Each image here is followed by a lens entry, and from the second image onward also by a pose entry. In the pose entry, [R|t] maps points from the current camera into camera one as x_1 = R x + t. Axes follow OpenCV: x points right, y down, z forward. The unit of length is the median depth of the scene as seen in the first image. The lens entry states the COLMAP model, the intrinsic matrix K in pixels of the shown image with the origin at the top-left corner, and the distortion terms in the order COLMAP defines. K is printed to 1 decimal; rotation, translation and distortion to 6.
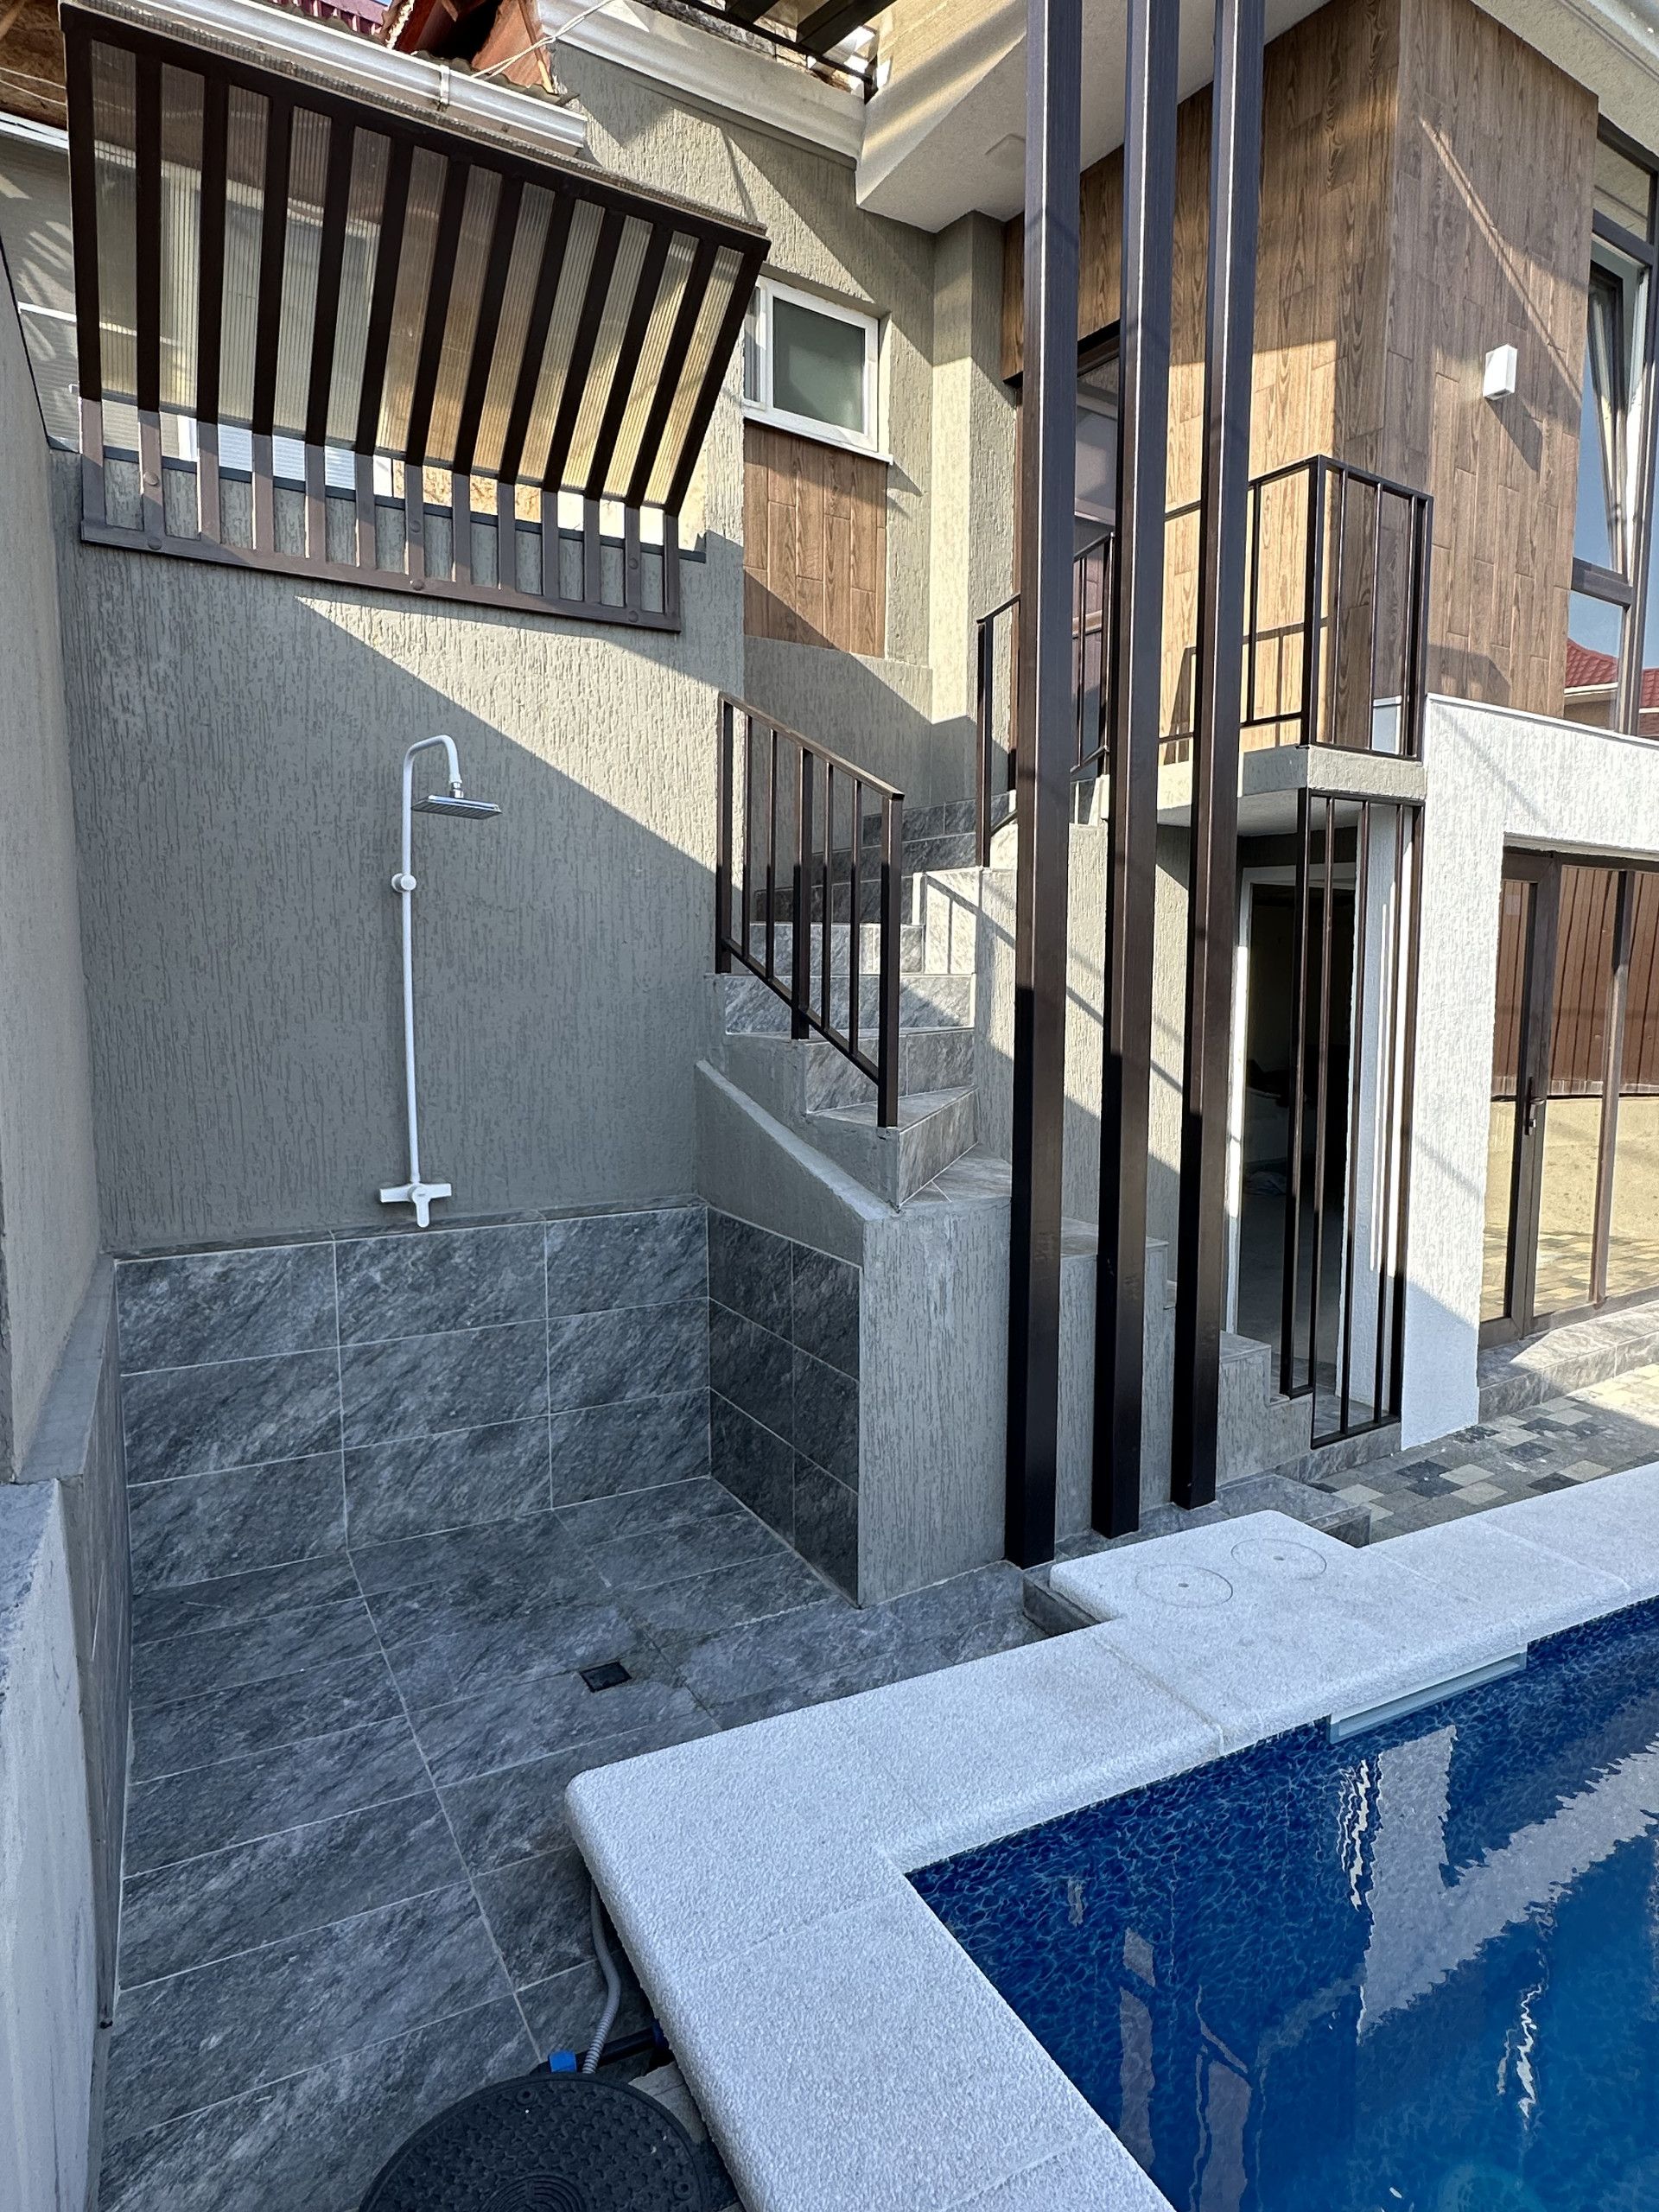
lens RADIAL K [[1257.7, 0, 828.2], [0, 1257.7, 1072.8], [0, 0, 1]] dist [-0.002814, -0.000690]
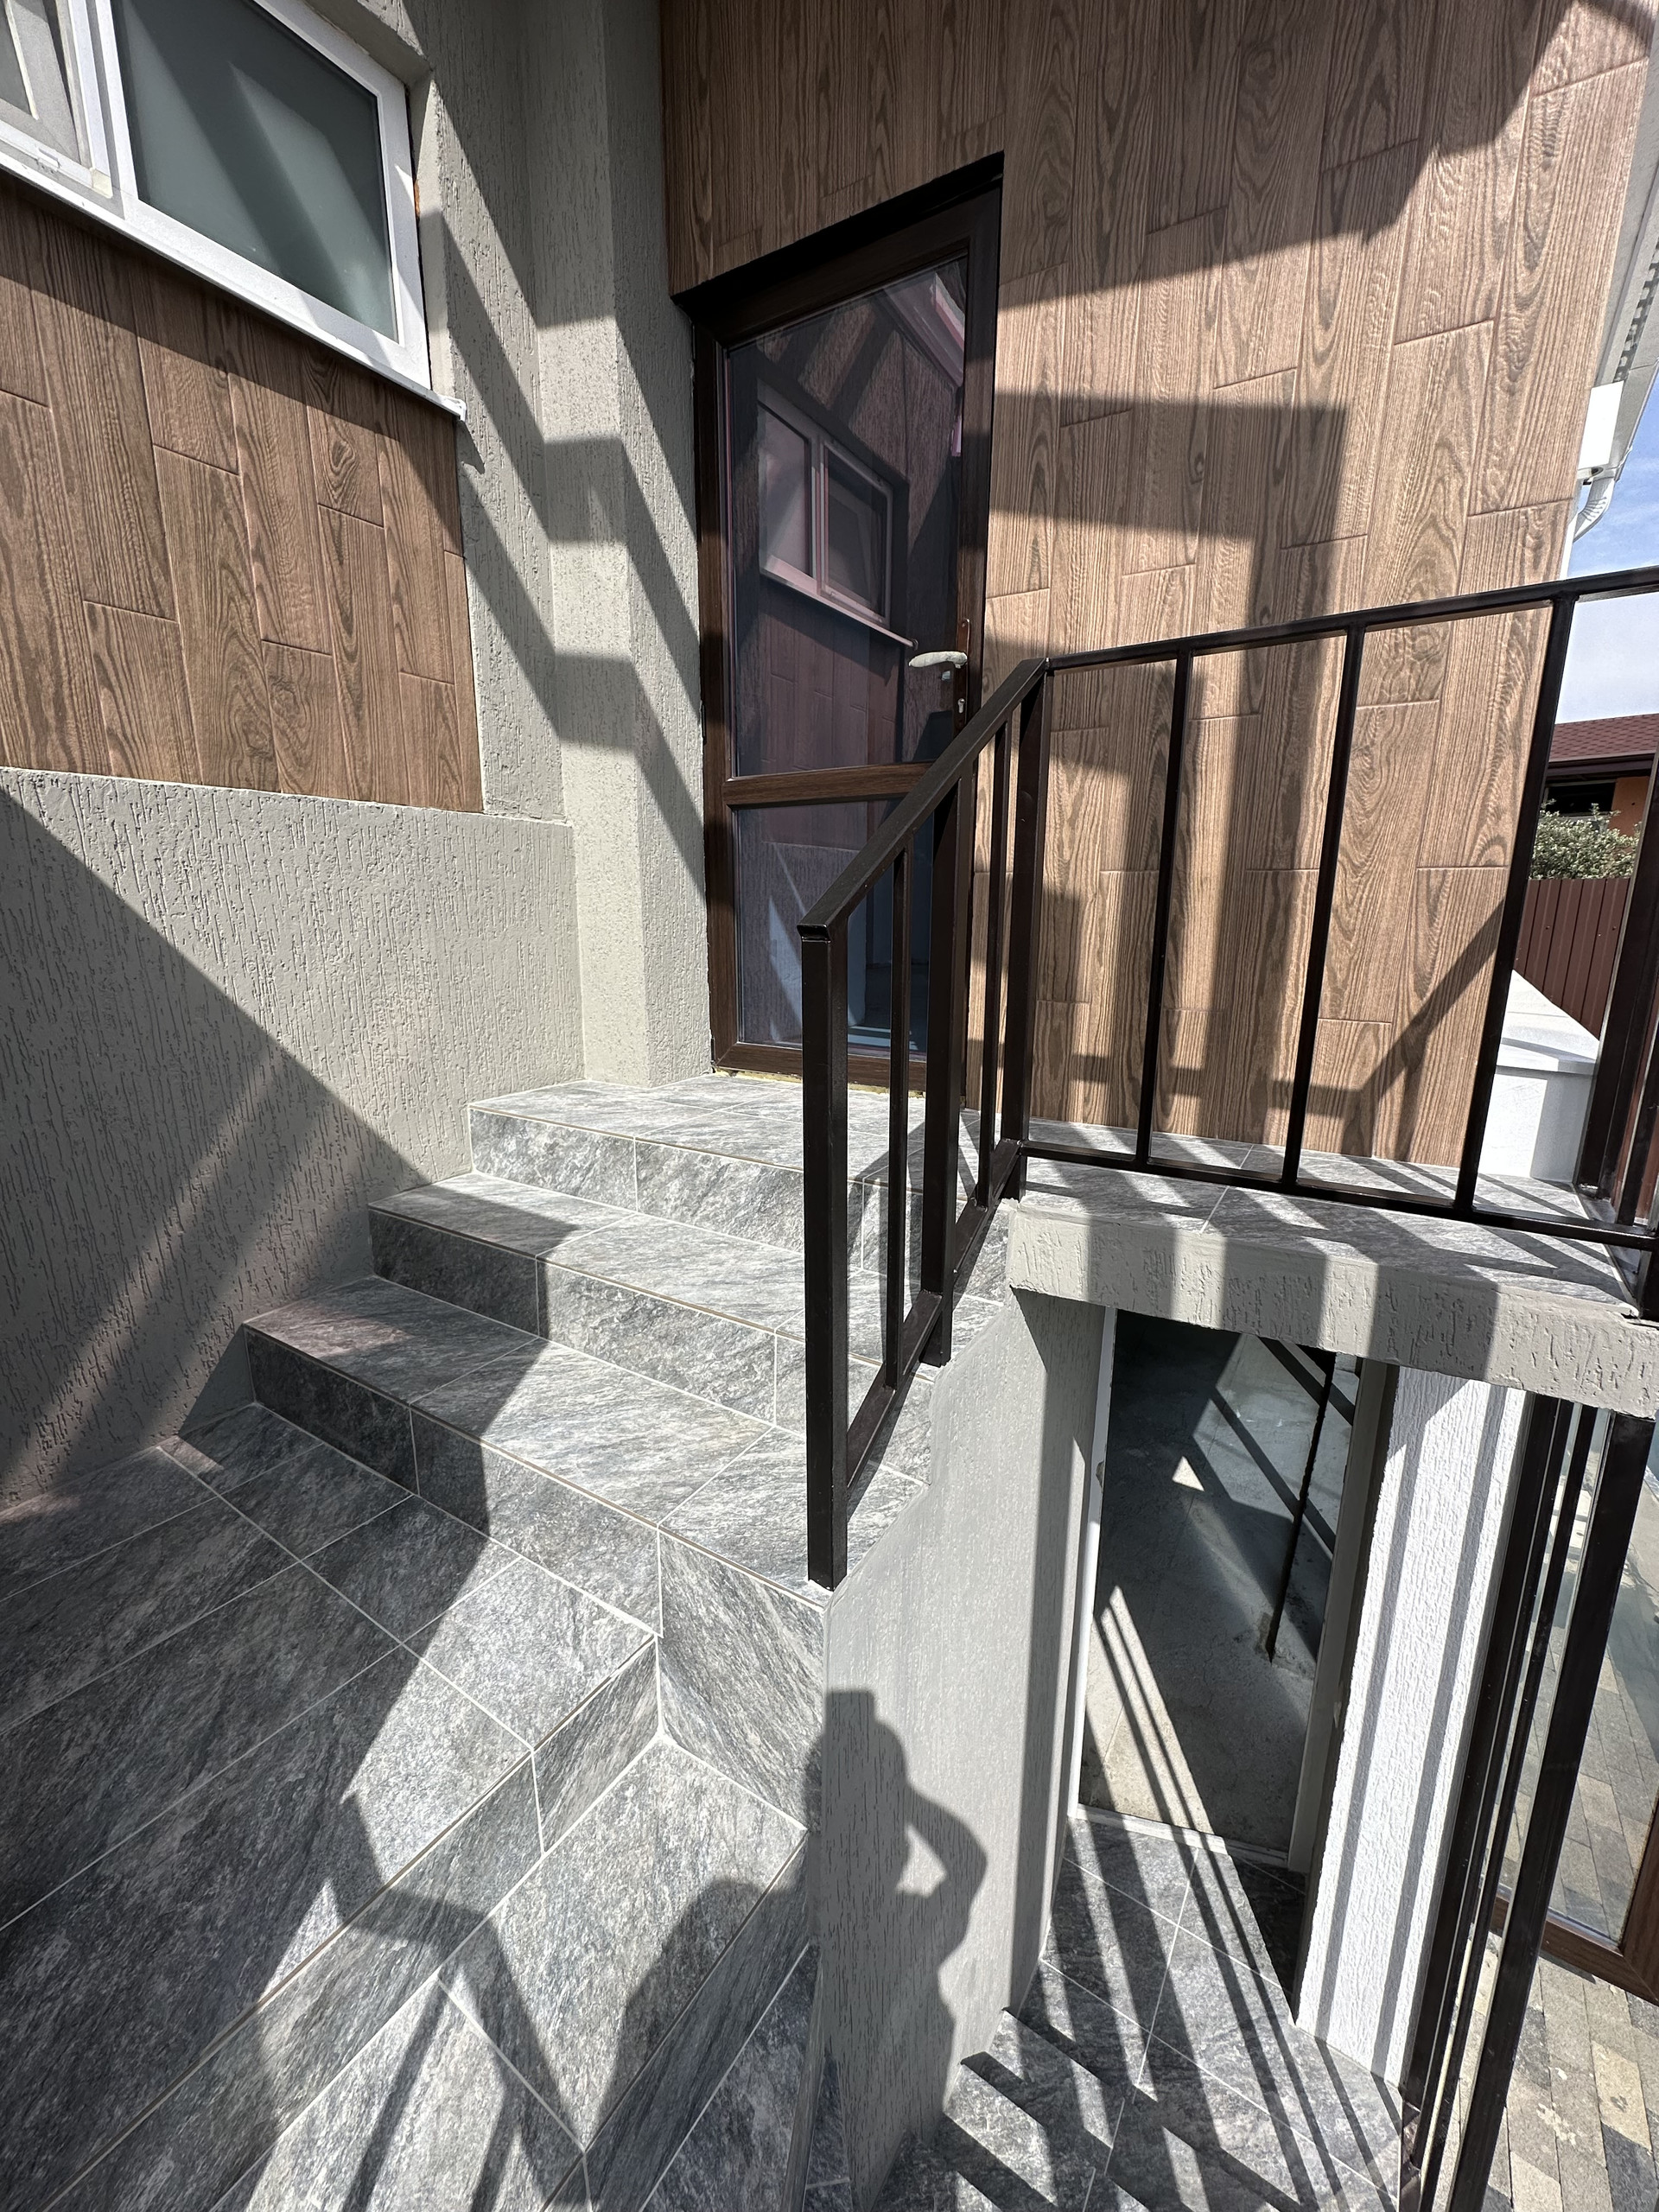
lens RADIAL K [[887.2, 0, 829.5], [0, 887.2, 1106.0], [0, 0, 1]] dist [-0.000865, 0.000138]
pose [[0.921287, -0.082391, 0.380055, 0.028058], [0.029926, 0.989421, 0.141951, -0.260865], [-0.387730, -0.119404, 0.914007, 0.590686]]
